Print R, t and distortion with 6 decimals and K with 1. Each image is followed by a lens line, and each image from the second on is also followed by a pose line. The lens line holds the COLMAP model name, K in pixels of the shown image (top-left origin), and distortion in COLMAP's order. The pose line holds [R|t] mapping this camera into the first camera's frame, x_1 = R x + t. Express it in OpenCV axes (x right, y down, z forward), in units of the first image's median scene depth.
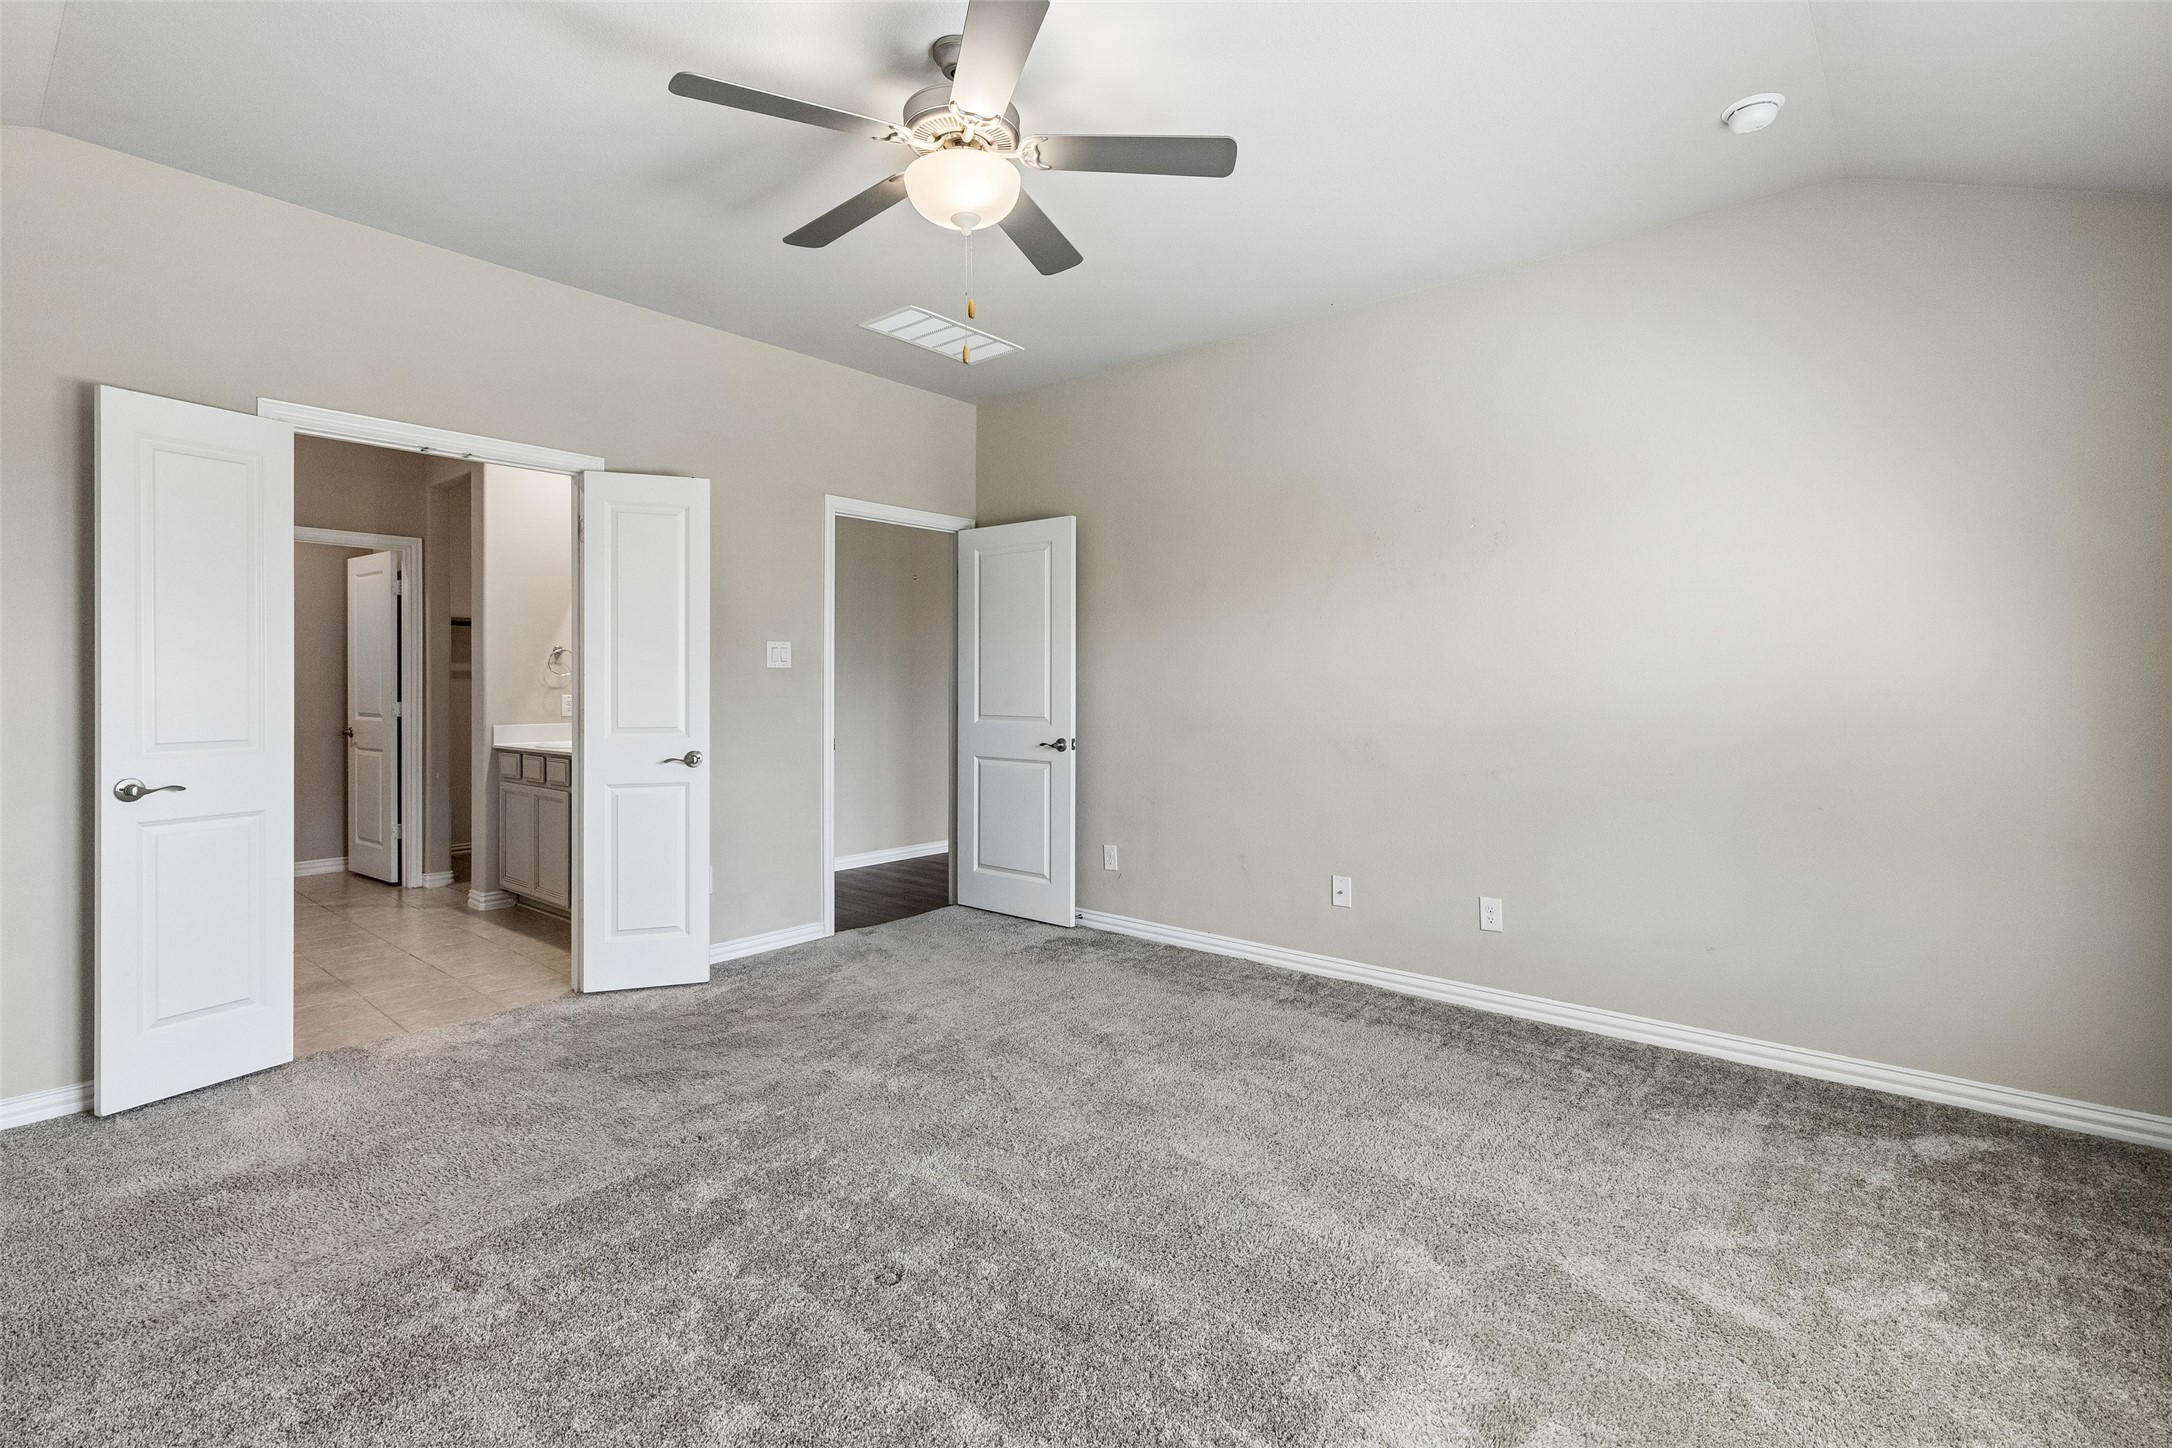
lens RADIAL K [[986.3, 0, 1091.5], [0, 986.3, 706.0], [0, 0, 1]] dist [0.001254, -0.000304]
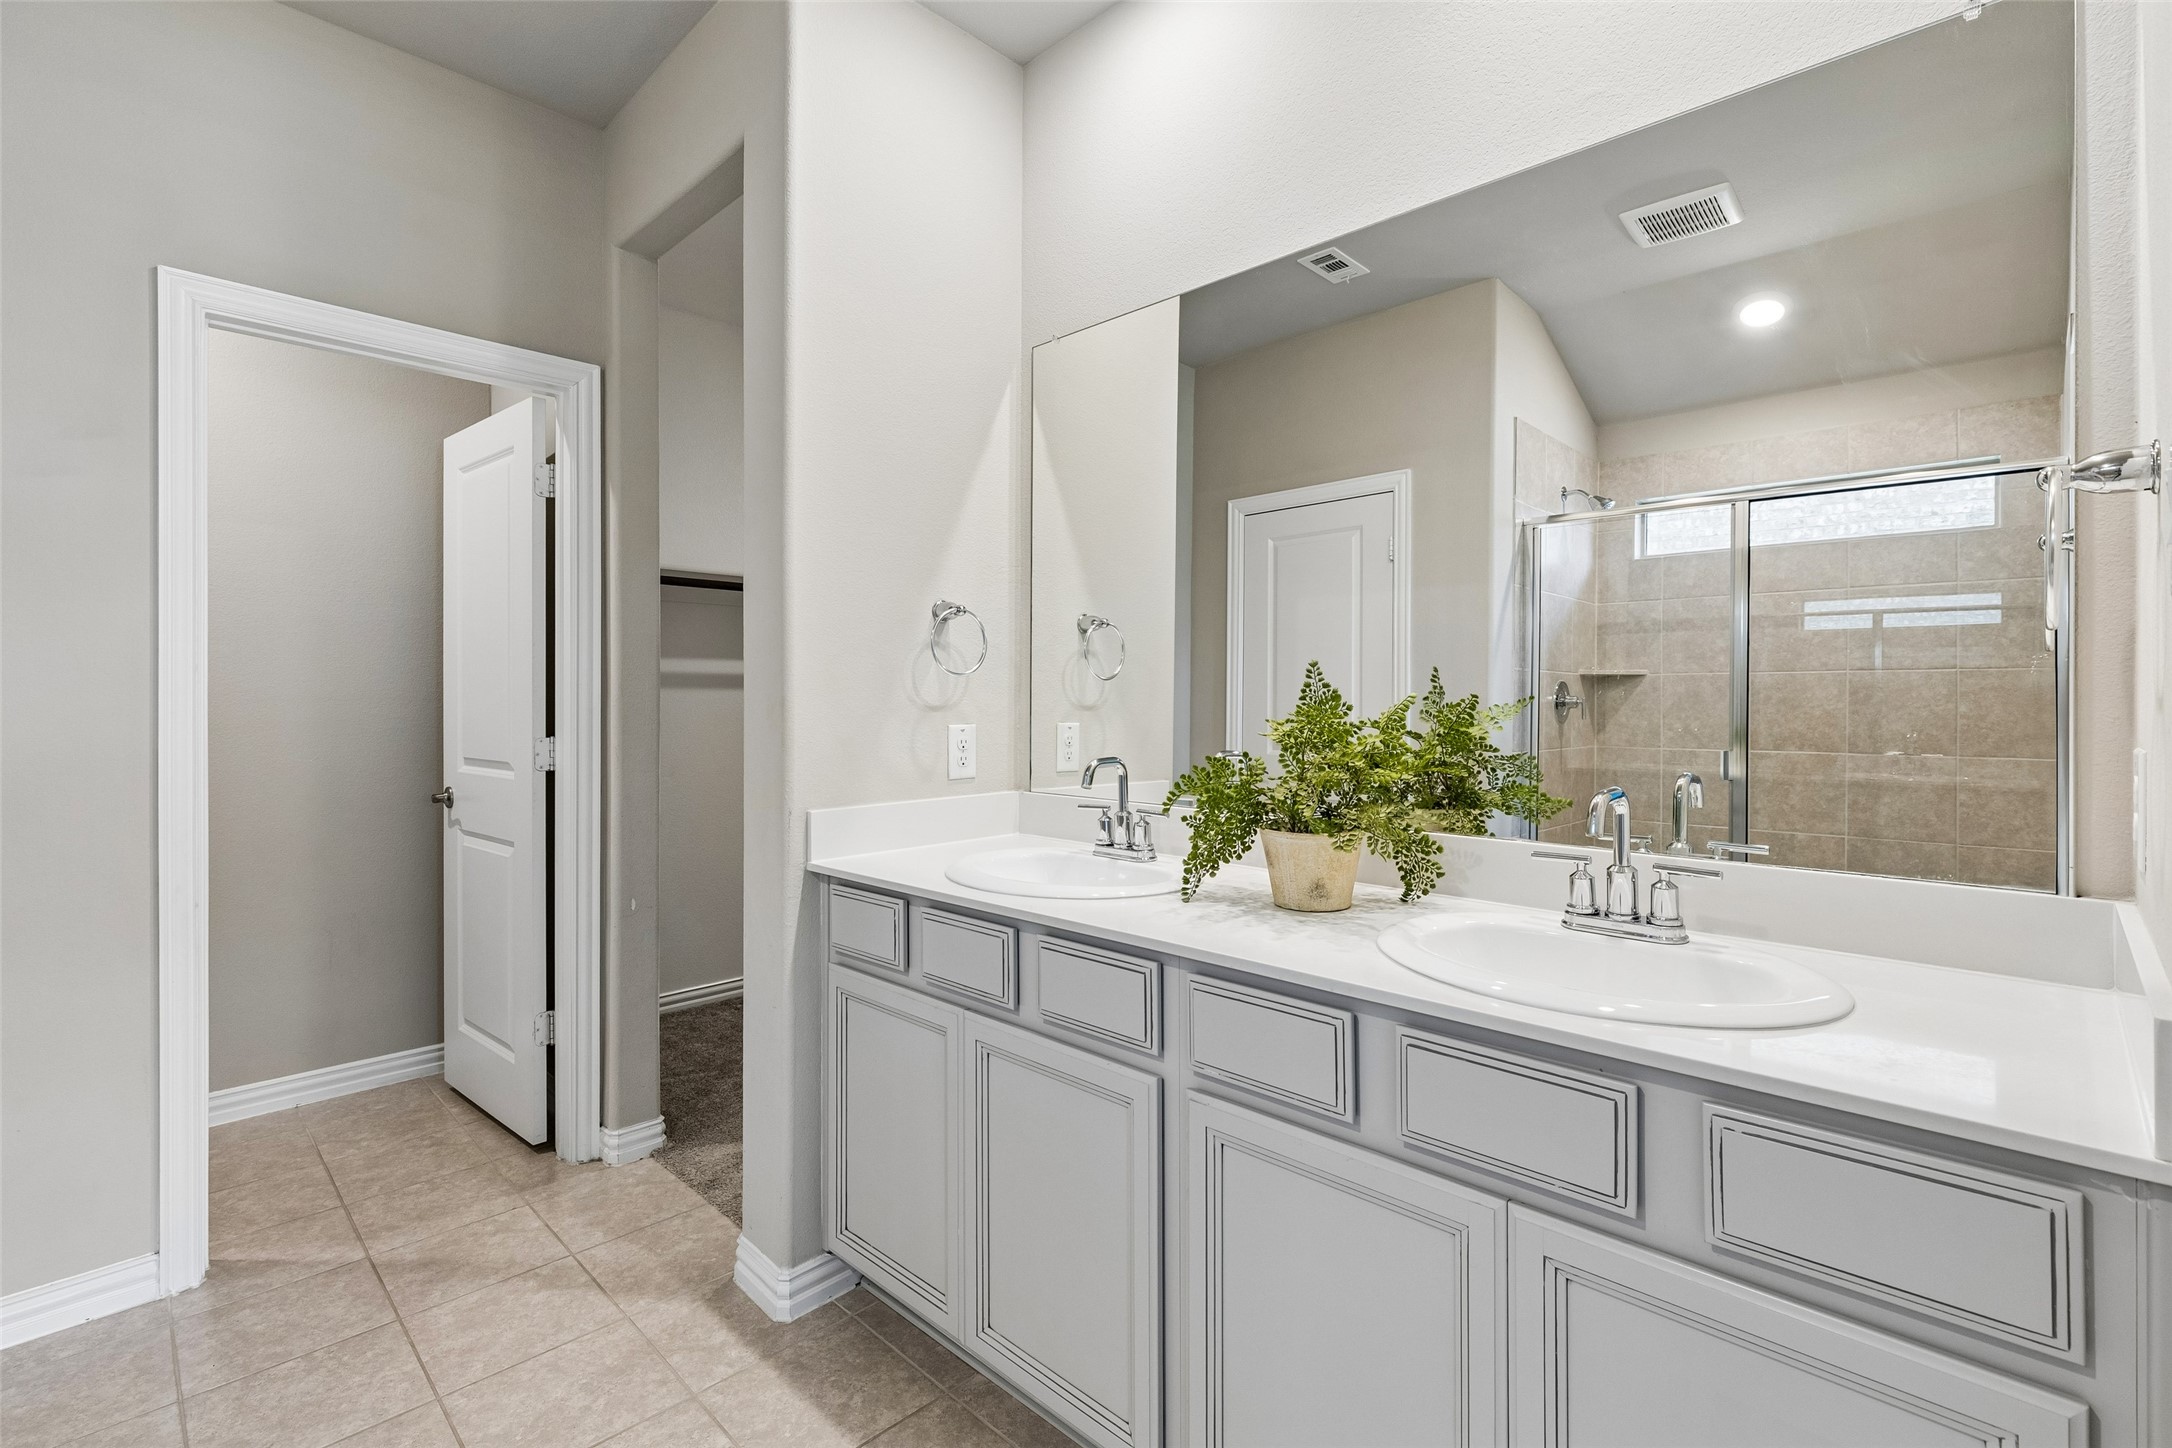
lens RADIAL K [[986.3, 0, 1085.5], [0, 986.3, 721.3], [0, 0, 1]] dist [0.001254, -0.000304]
pose [[0.996958, 0.003614, -0.077859, -0.425963], [-0.003545, 0.999993, 0.001019, -0.013201], [0.077862, -0.000740, 0.996964, 0.574562]]
